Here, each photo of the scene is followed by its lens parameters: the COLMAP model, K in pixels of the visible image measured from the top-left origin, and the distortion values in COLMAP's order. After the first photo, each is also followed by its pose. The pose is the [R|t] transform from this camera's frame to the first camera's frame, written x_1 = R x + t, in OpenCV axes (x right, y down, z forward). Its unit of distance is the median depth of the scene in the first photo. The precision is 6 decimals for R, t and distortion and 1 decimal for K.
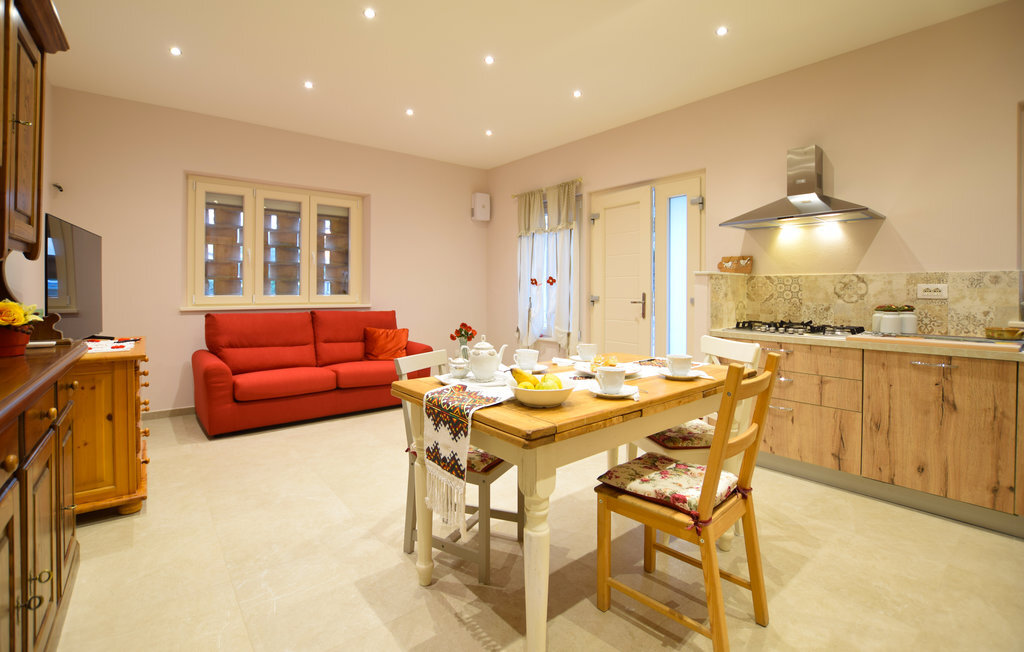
lens RADIAL K [[498.1, 0, 513.1], [0, 498.1, 287.8], [0, 0, 1]] dist [0.000531, 0.000152]
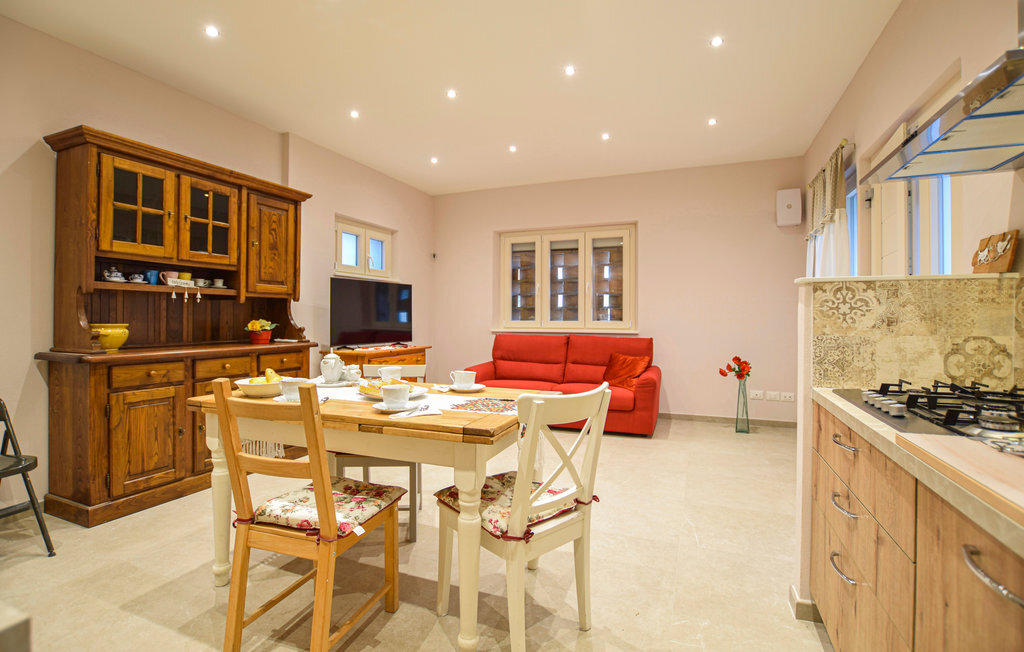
lens RADIAL K [[487.7, 0, 511.7], [0, 487.7, 308.9], [0, 0, 1]] dist [-0.000756, 0.000230]
pose [[0.485195, -0.016870, -0.874243, 0.504753], [0.003078, 0.999841, -0.017585, 0.006698], [0.874401, 0.005841, 0.485169, 0.349065]]
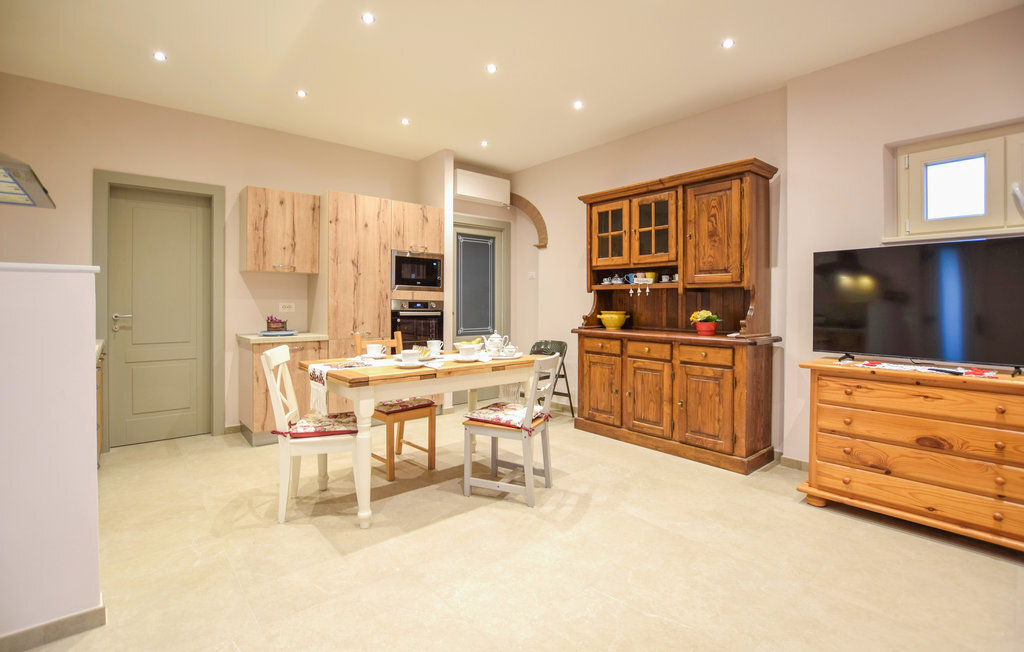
lens RADIAL K [[487.7, 0, 511.7], [0, 487.7, 308.9], [0, 0, 1]] dist [-0.000756, 0.000230]
pose [[-0.999579, -0.007948, -0.027908, -0.027281], [-0.008107, 0.999952, 0.005588, 0.004609], [0.027862, 0.005812, -0.999595, 1.111090]]
